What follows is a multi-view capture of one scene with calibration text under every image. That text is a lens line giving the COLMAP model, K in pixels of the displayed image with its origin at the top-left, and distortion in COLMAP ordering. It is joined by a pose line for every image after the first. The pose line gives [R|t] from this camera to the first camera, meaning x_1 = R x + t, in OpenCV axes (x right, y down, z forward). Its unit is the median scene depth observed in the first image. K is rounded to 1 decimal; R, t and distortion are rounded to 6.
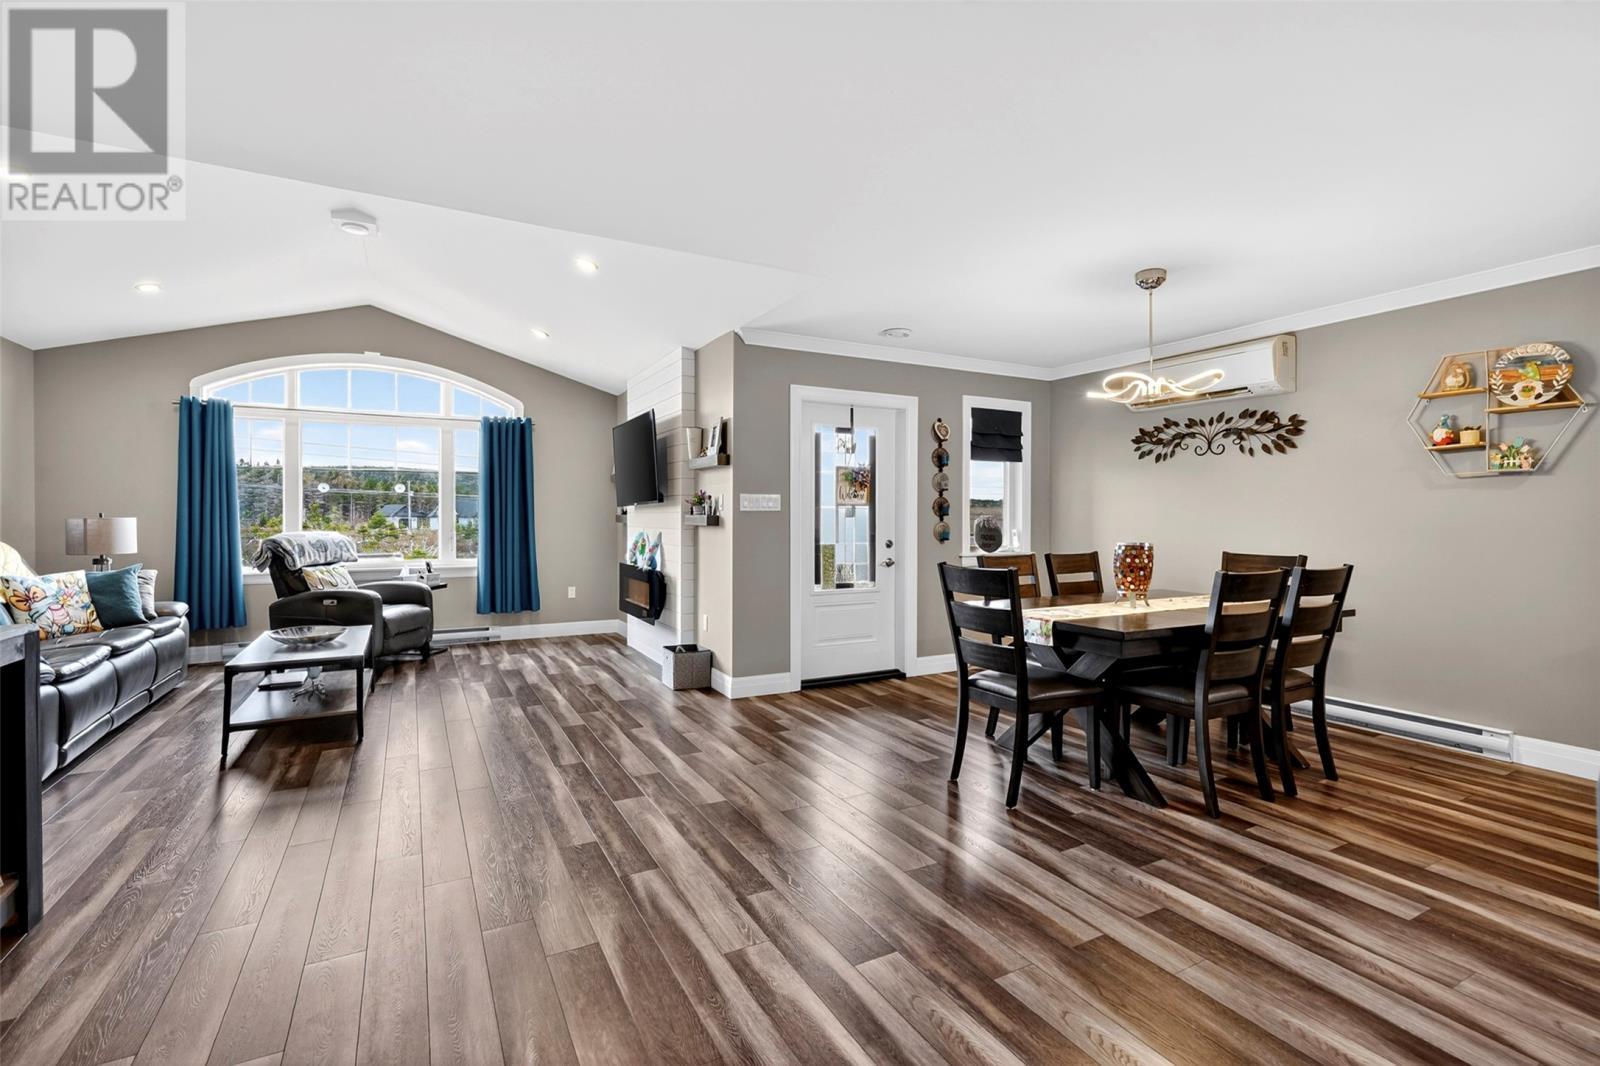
lens RADIAL K [[725.7, 0, 797.4], [0, 725.7, 522.2], [0, 0, 1]] dist [-0.005981, 0.001181]
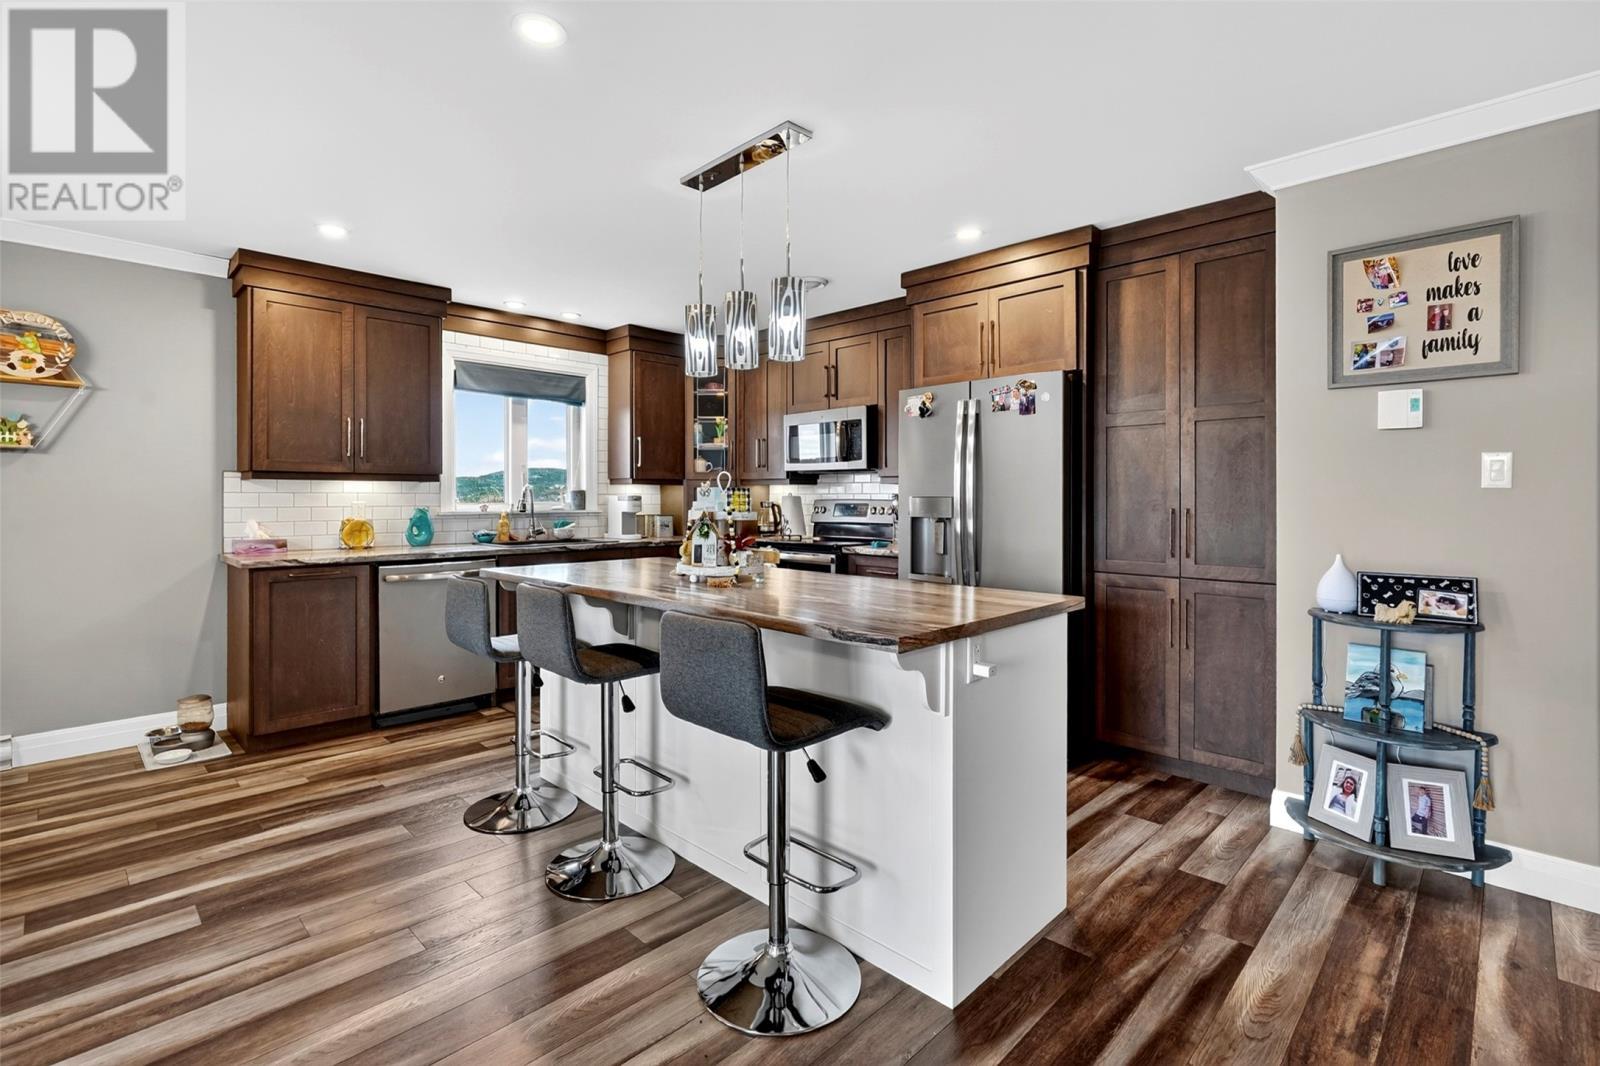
lens RADIAL K [[741.9, 0, 793.6], [0, 741.9, 507.2], [0, 0, 1]] dist [-0.018431, 0.009072]
pose [[-0.292742, -0.012163, 0.956114, -0.147639], [0.008038, 0.999852, 0.015181, -0.001238], [-0.956158, 0.012129, -0.292601, 0.271345]]
